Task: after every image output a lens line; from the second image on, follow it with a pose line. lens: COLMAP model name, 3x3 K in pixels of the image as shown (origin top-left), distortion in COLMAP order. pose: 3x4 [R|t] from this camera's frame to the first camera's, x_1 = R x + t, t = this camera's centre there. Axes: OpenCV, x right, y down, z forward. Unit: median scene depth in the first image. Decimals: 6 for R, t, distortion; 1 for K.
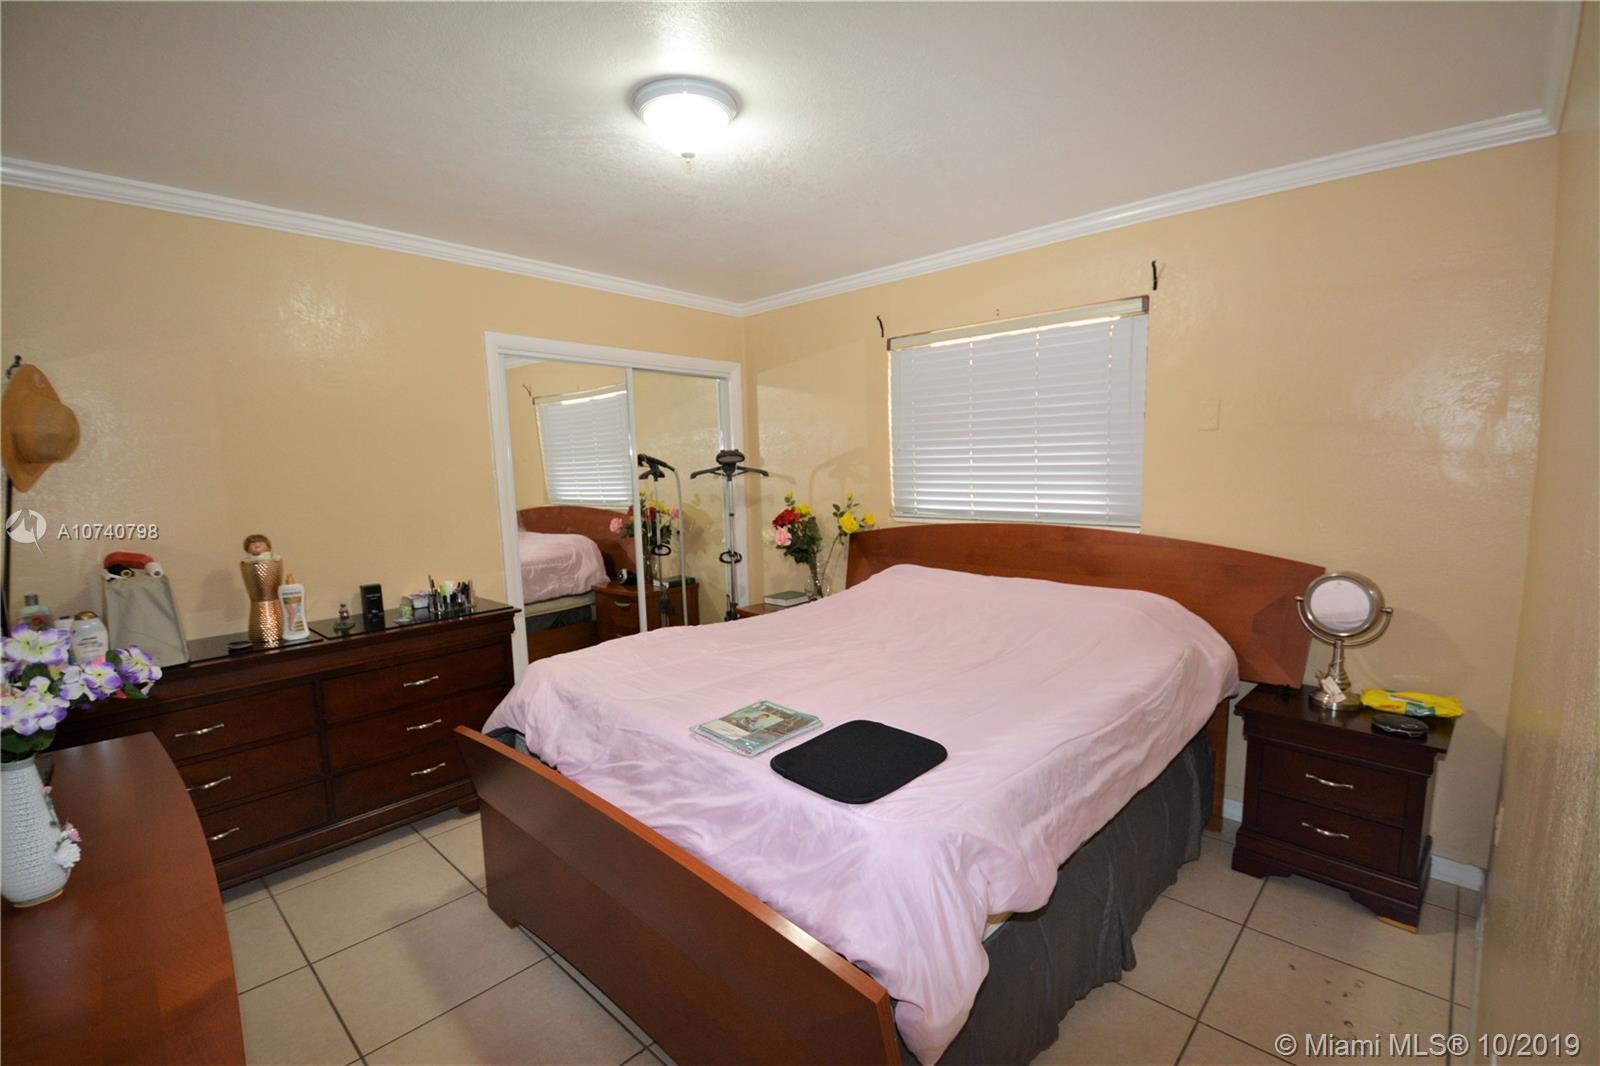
lens RADIAL K [[708.3, 0, 809.8], [0, 708.3, 537.3], [0, 0, 1]] dist [-0.005825, -0.001222]
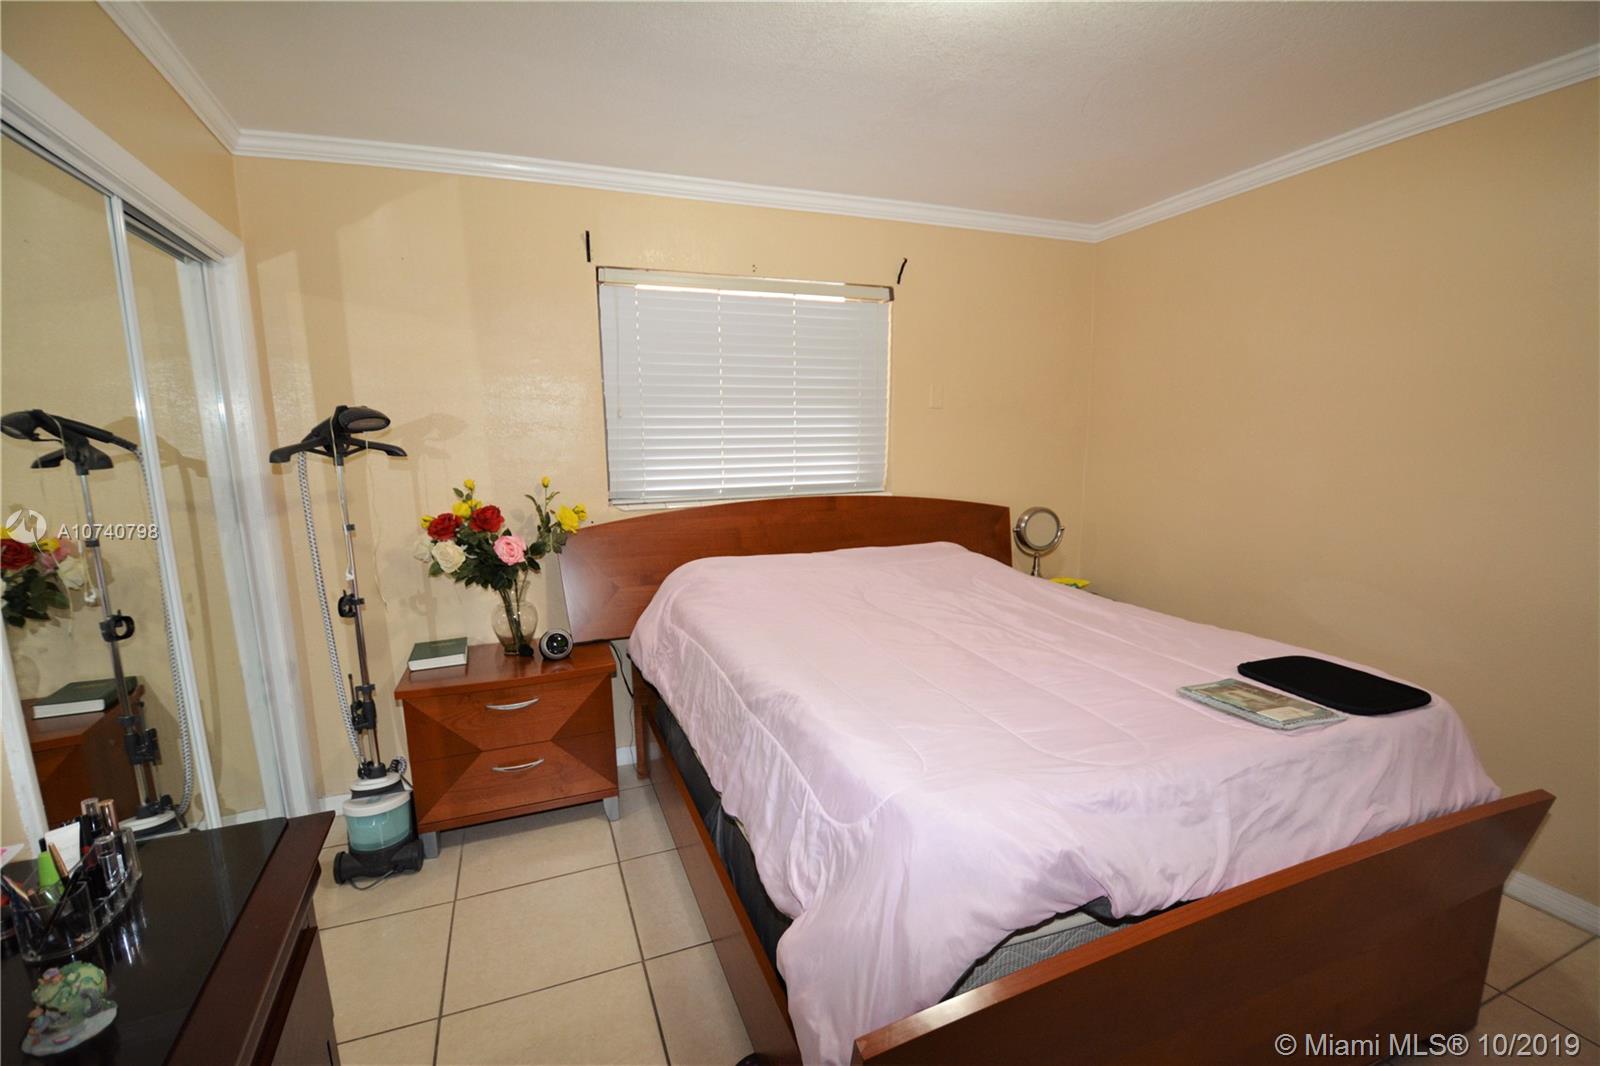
lens RADIAL K [[708.3, 0, 801.5], [0, 708.3, 547.7], [0, 0, 1]] dist [-0.005825, -0.001222]
pose [[0.419969, -0.131492, 0.897962, -0.575228], [0.099888, 0.990134, 0.098273, -0.044949], [-0.902025, 0.048424, 0.428960, 0.572361]]
